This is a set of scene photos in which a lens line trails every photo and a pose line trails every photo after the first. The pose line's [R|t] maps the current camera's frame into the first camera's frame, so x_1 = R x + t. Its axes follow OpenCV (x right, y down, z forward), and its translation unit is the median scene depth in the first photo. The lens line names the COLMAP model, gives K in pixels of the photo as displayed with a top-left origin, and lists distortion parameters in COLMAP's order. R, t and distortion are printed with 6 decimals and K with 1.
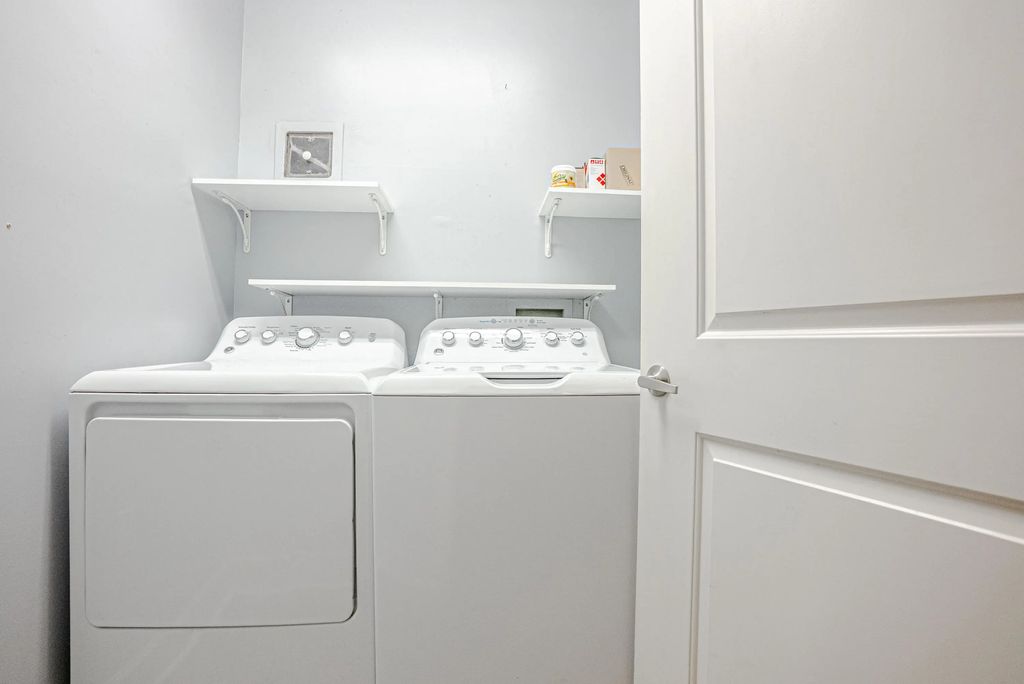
lens RADIAL K [[483.0, 0, 514.2], [0, 483.0, 336.0], [0, 0, 1]] dist [-0.047218, 0.006494]
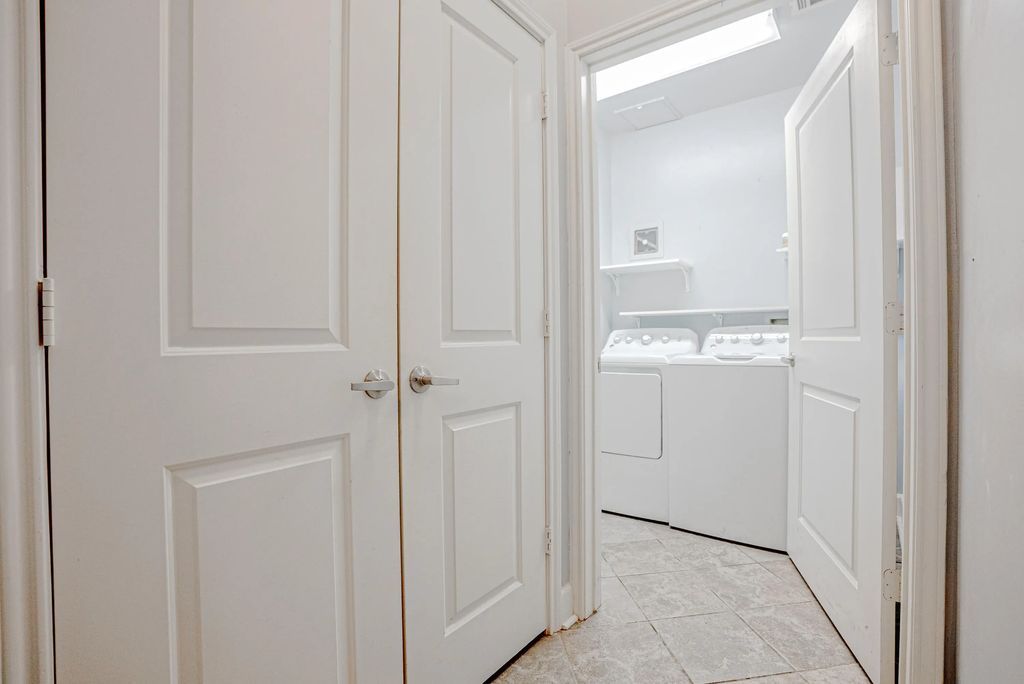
lens RADIAL K [[483.0, 0, 510.9], [0, 483.0, 338.4], [0, 0, 1]] dist [-0.047218, 0.006494]
pose [[0.746347, -0.014390, -0.665401, 0.475129], [0.024035, 0.999697, 0.005339, -0.025847], [0.665122, -0.019978, 0.746467, -0.866693]]
